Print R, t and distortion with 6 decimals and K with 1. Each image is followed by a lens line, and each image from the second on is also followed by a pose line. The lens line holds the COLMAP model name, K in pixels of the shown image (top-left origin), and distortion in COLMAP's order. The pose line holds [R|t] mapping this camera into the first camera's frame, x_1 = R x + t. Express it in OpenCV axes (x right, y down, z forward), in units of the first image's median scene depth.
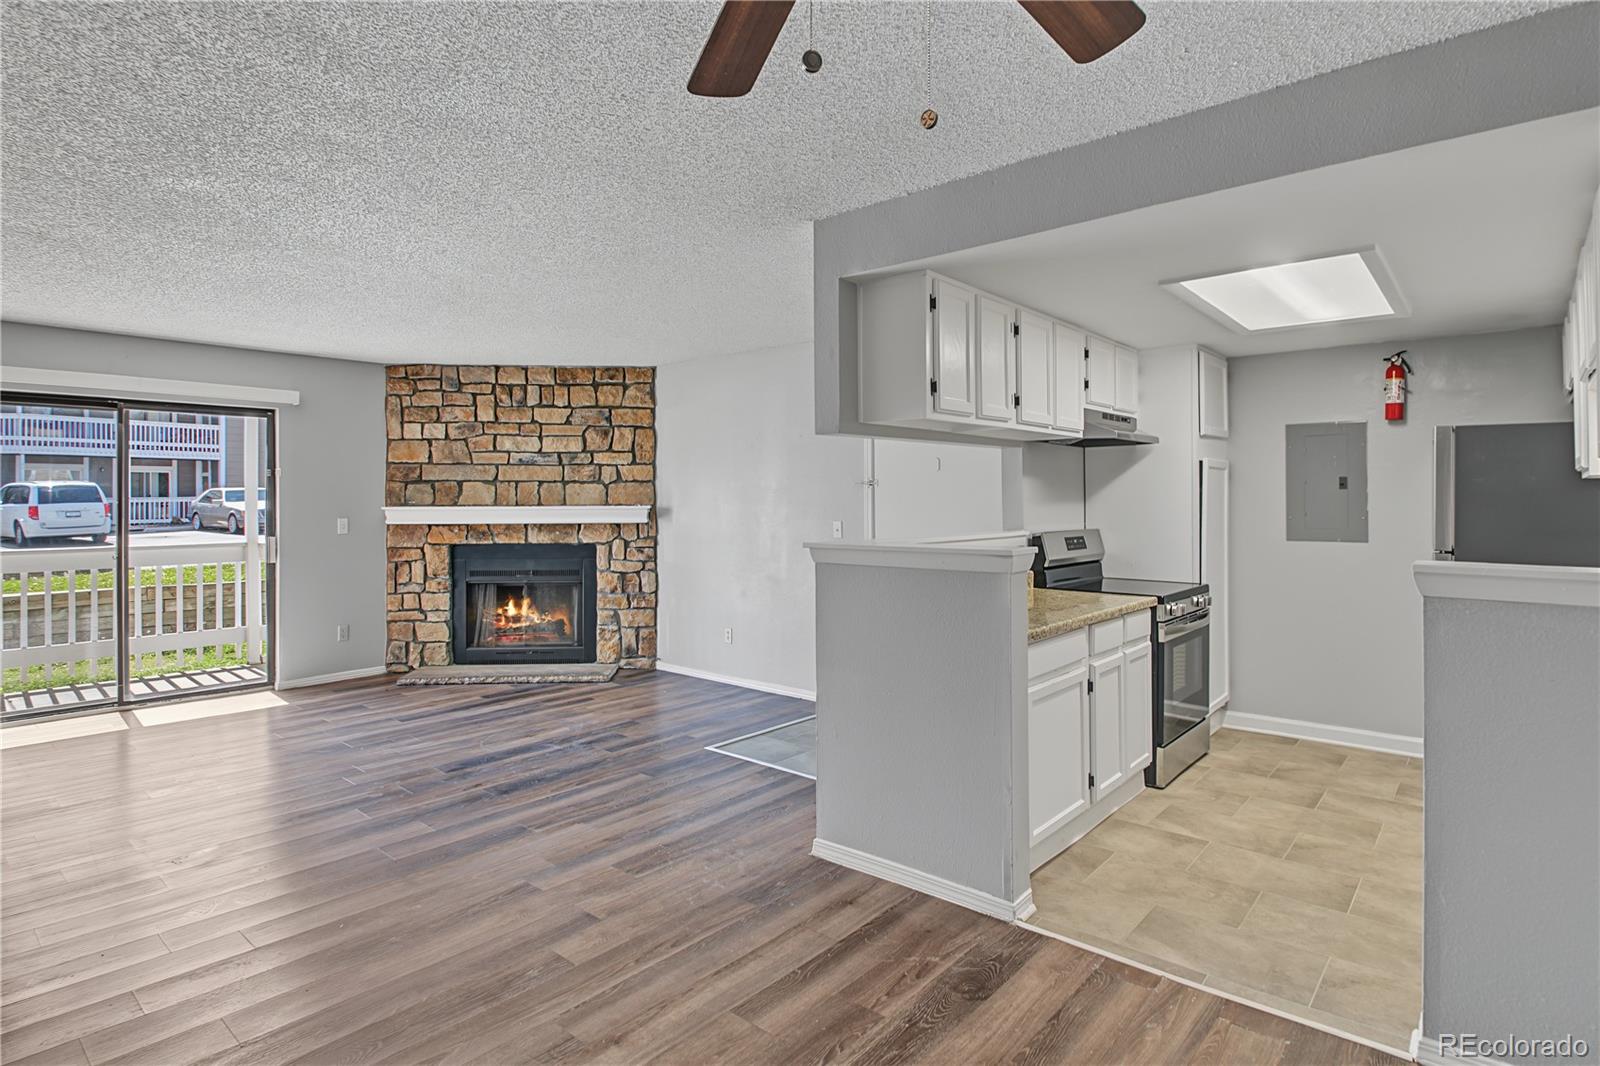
lens RADIAL K [[838.7, 0, 802.2], [0, 838.7, 496.7], [0, 0, 1]] dist [0.004218, -0.001371]
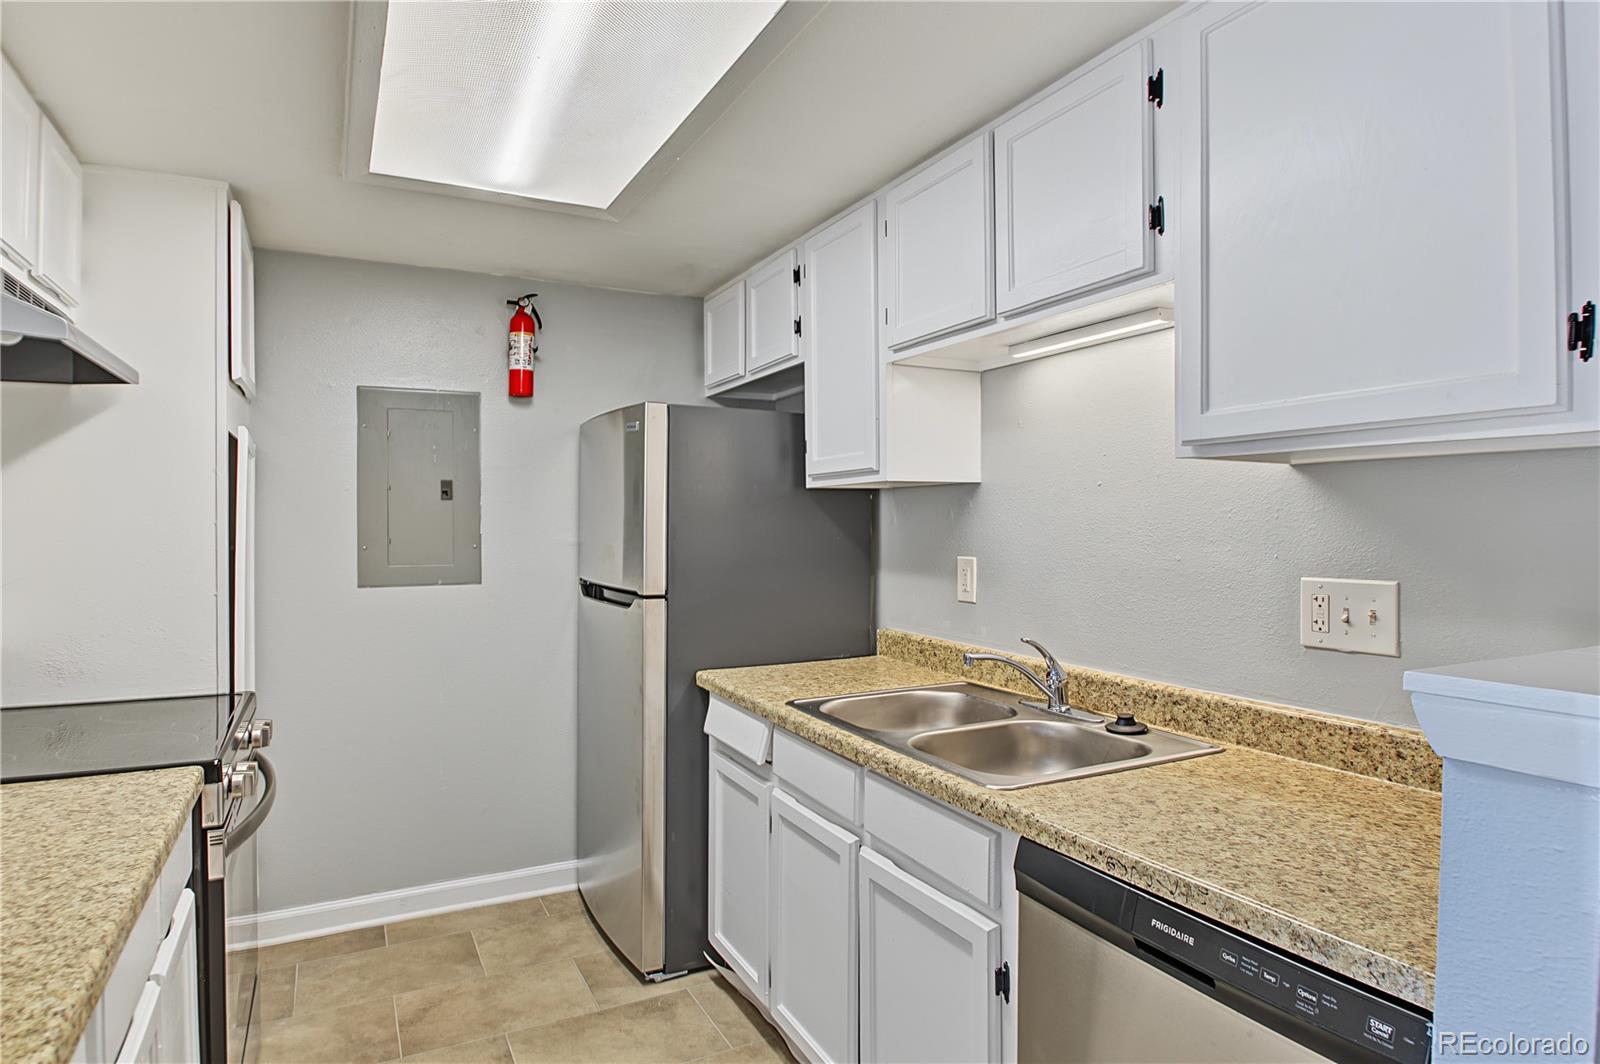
lens RADIAL K [[921.3, 0, 788.9], [0, 921.3, 523.3], [0, 0, 1]] dist [0.002370, 0.000394]
pose [[0.398025, -0.002613, 0.917371, 0.121647], [-0.001839, 0.999992, 0.003646, 0.005718], [-0.917373, -0.003138, 0.398017, 0.511235]]
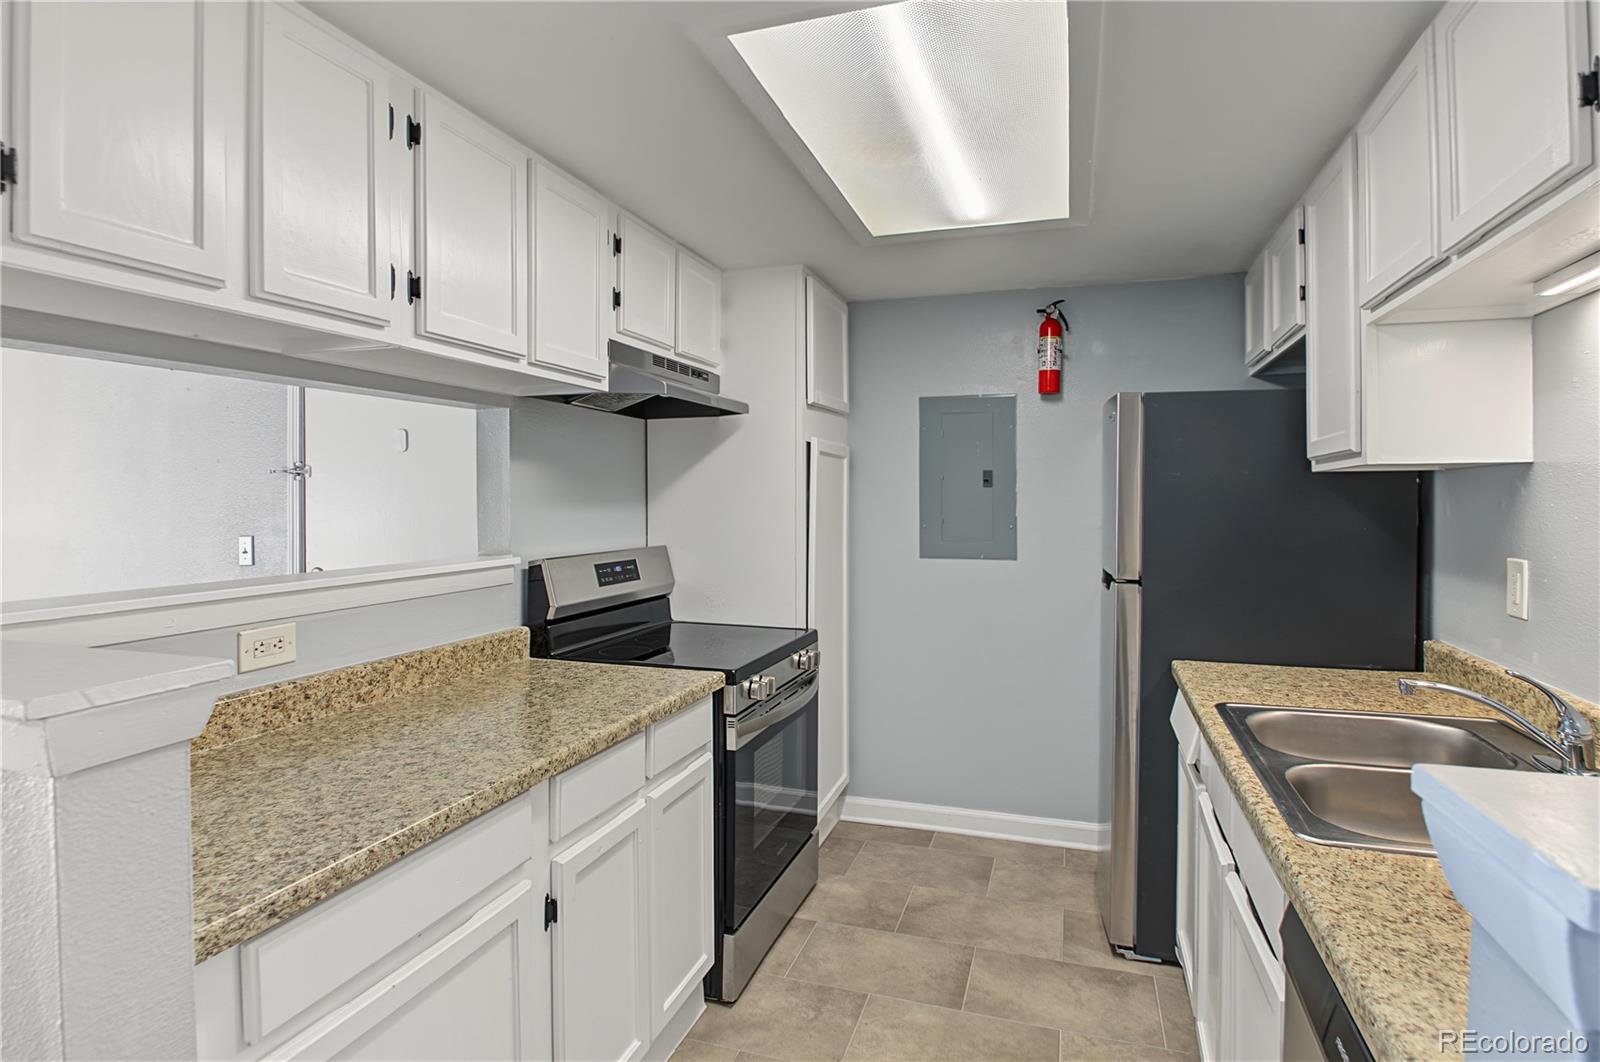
lens RADIAL K [[838.7, 0, 795.6], [0, 838.7, 499.2], [0, 0, 1]] dist [0.004218, -0.001371]
pose [[0.928188, 0.001886, 0.372106, 0.221555], [-0.003515, 0.999987, 0.003701, -0.000371], [-0.372094, -0.004743, 0.928183, 0.393715]]
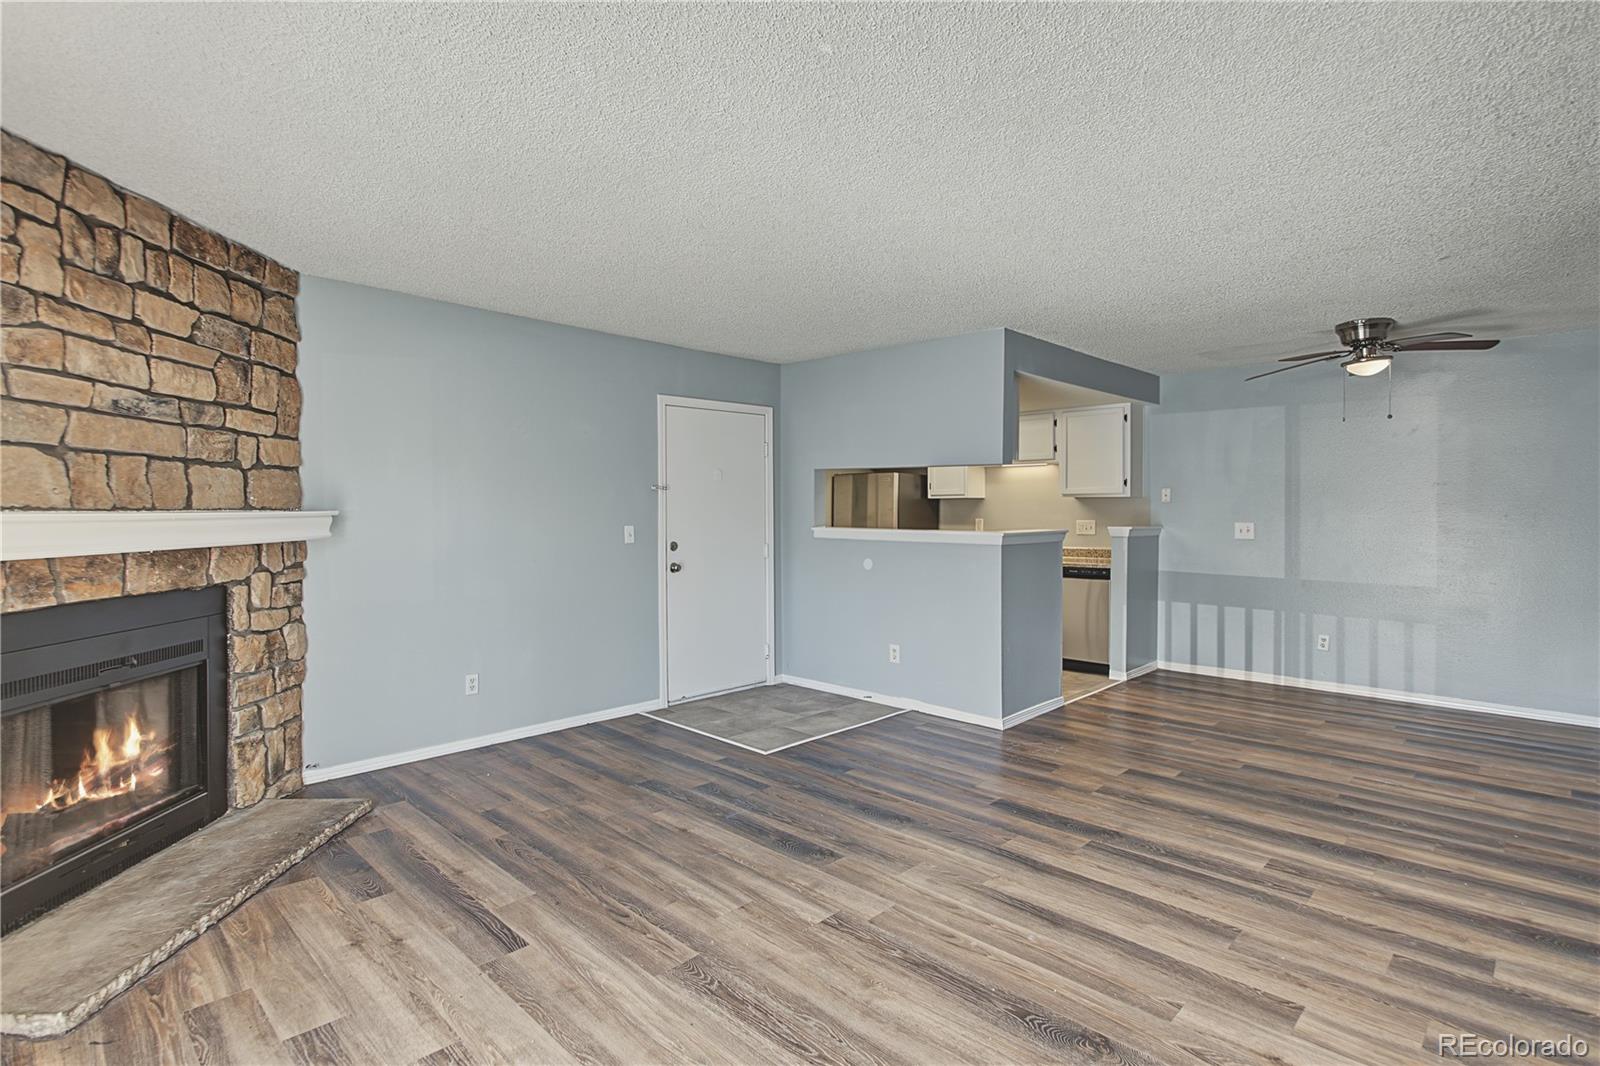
lens RADIAL K [[784.7, 0, 793.2], [0, 784.7, 527.0], [0, 0, 1]] dist [-0.005435, -0.007204]
pose [[0.065397, -0.019581, 0.997667, -1.054302], [-0.006244, 0.999780, 0.020032, 0.013634], [-0.997840, -0.007539, 0.065260, 0.931390]]
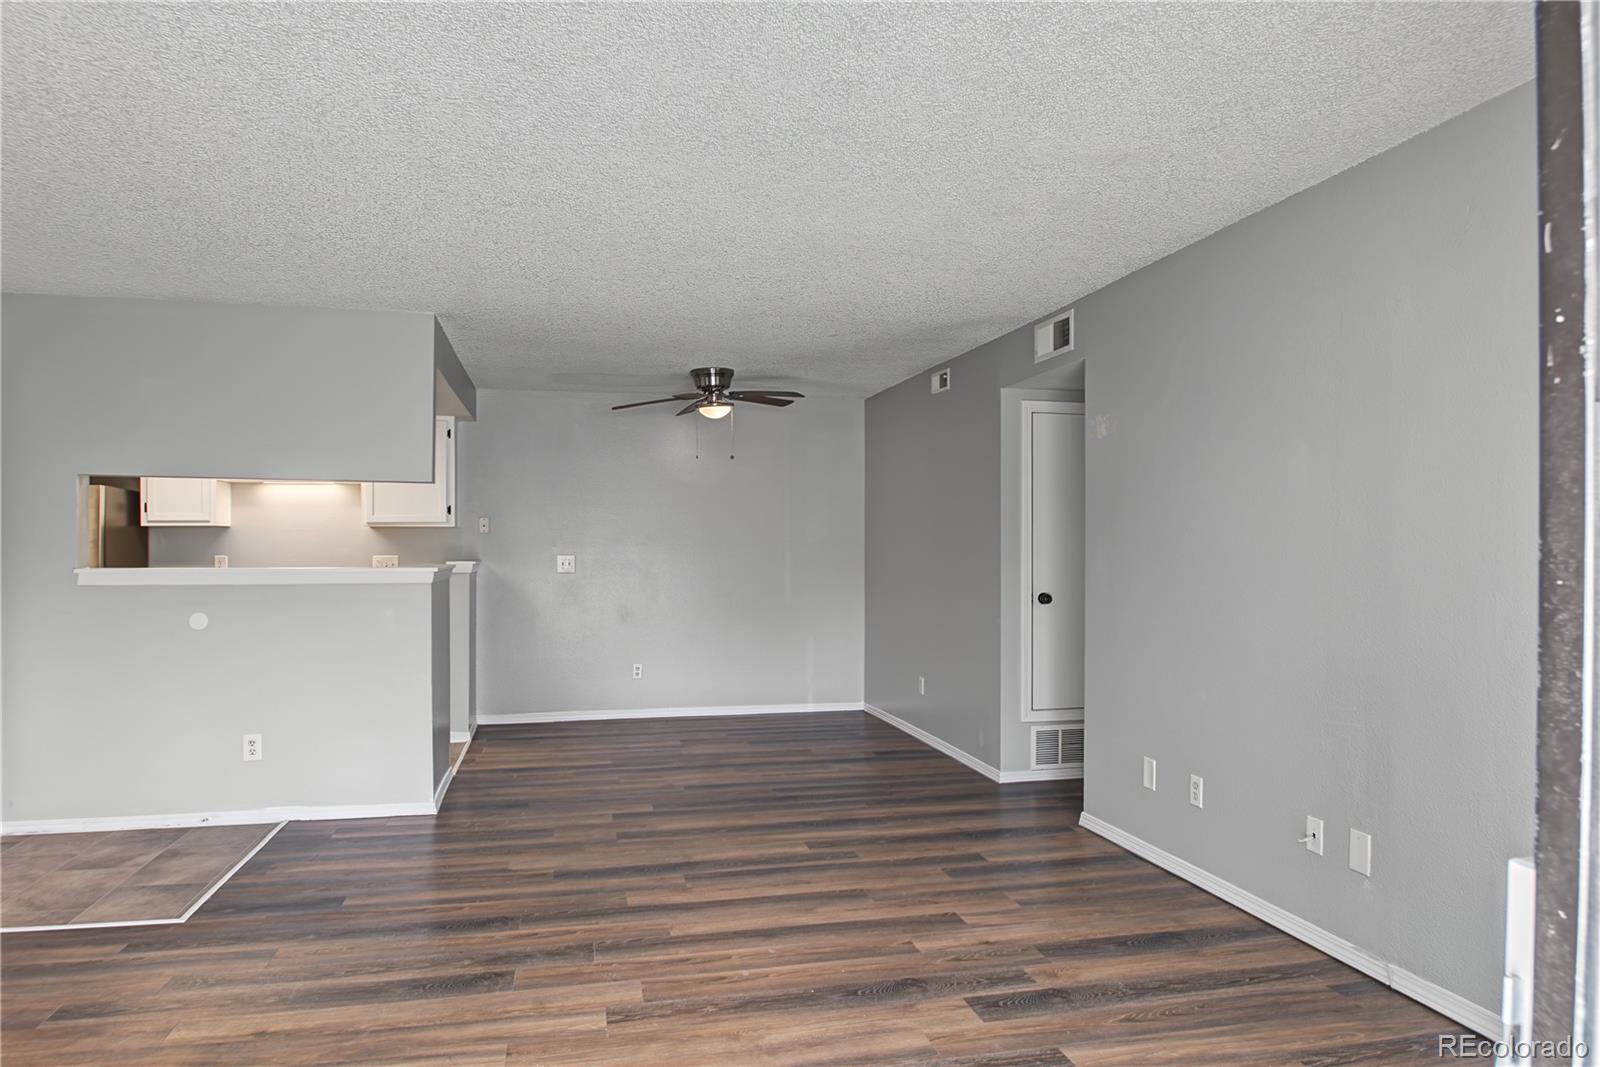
lens RADIAL K [[1020.7, 0, 791.2], [0, 1020.7, 545.4], [0, 0, 1]] dist [-0.019294, -0.004340]
pose [[-0.801550, 0.006625, 0.597891, -0.953008], [0.002300, 0.999965, -0.007997, 0.026405], [-0.597923, -0.005035, -0.801538, 1.366614]]
